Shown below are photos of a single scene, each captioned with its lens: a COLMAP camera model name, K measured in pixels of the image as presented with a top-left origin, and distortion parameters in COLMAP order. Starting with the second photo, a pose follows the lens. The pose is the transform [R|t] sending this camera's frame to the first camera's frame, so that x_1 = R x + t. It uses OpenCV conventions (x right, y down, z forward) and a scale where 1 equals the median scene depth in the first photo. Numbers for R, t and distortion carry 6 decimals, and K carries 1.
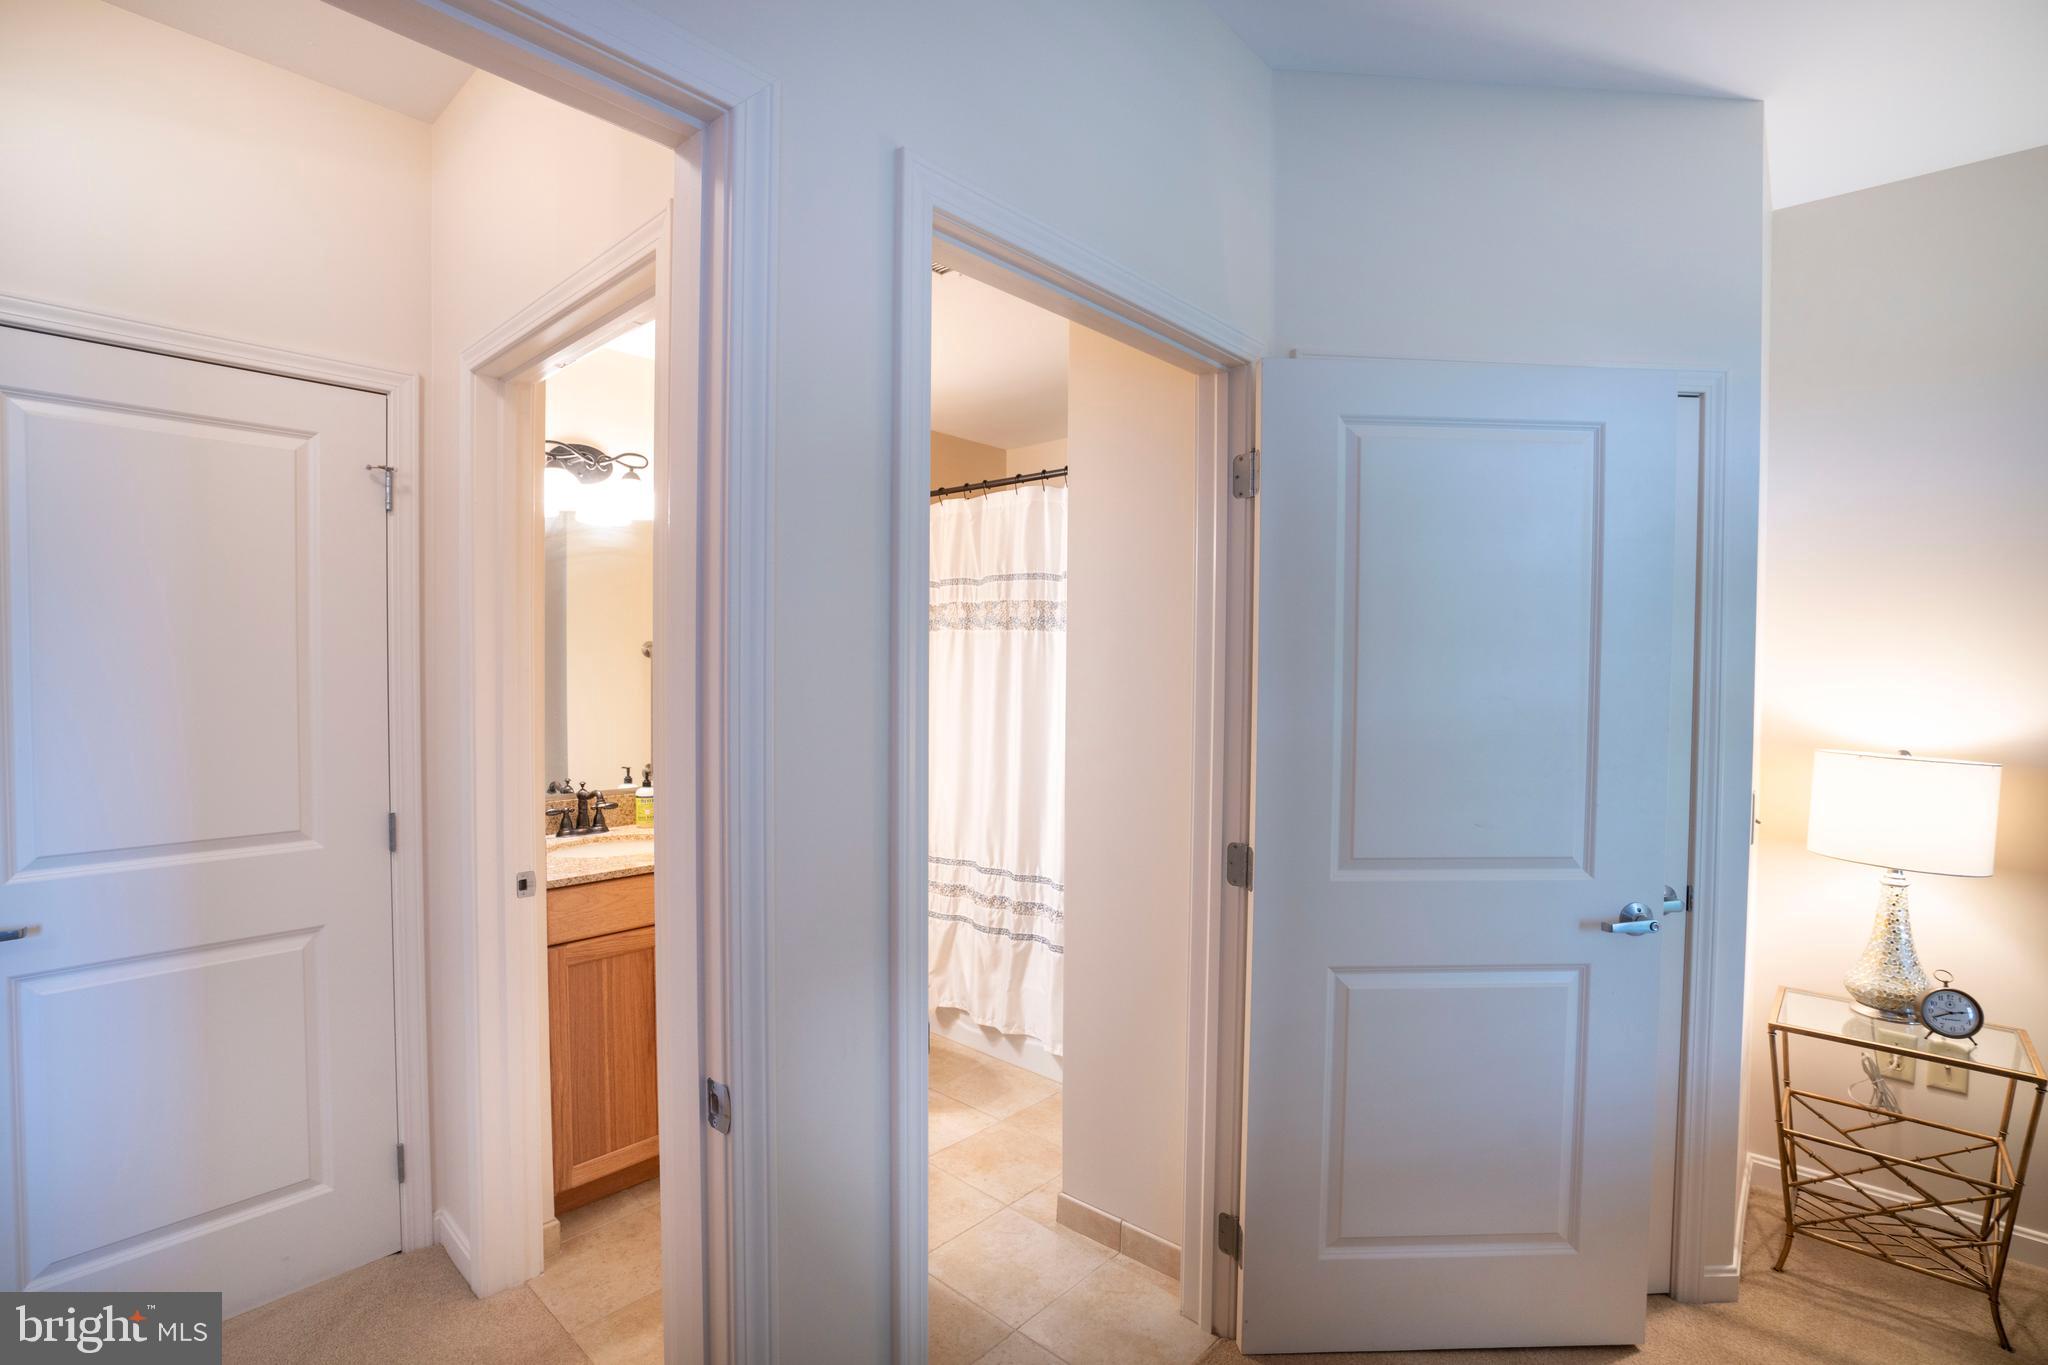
lens RADIAL K [[944.7, 0, 1020.0], [0, 944.7, 688.0], [0, 0, 1]] dist [-0.065713, 0.028074]
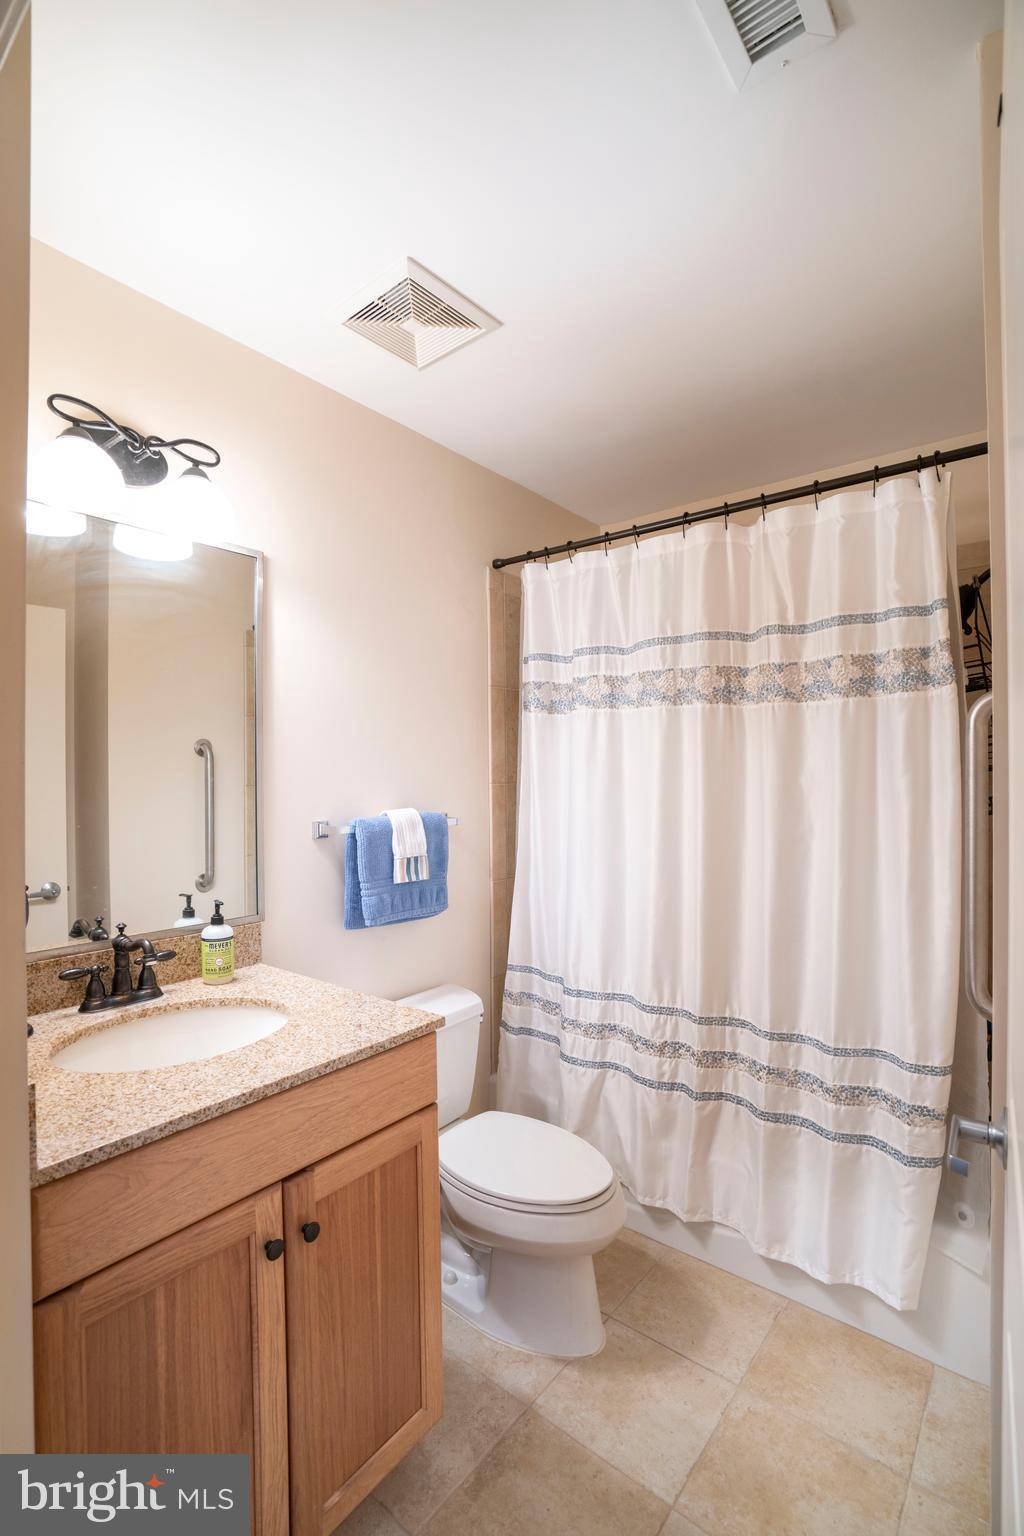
lens RADIAL K [[708.5, 0, 511.8], [0, 708.5, 770.8], [0, 0, 1]] dist [-0.065713, 0.028074]
pose [[0.998189, -0.013847, 0.058548, -0.187466], [0.015653, 0.999412, -0.030497, 0.009670], [-0.058091, 0.031358, 0.997819, 0.416221]]
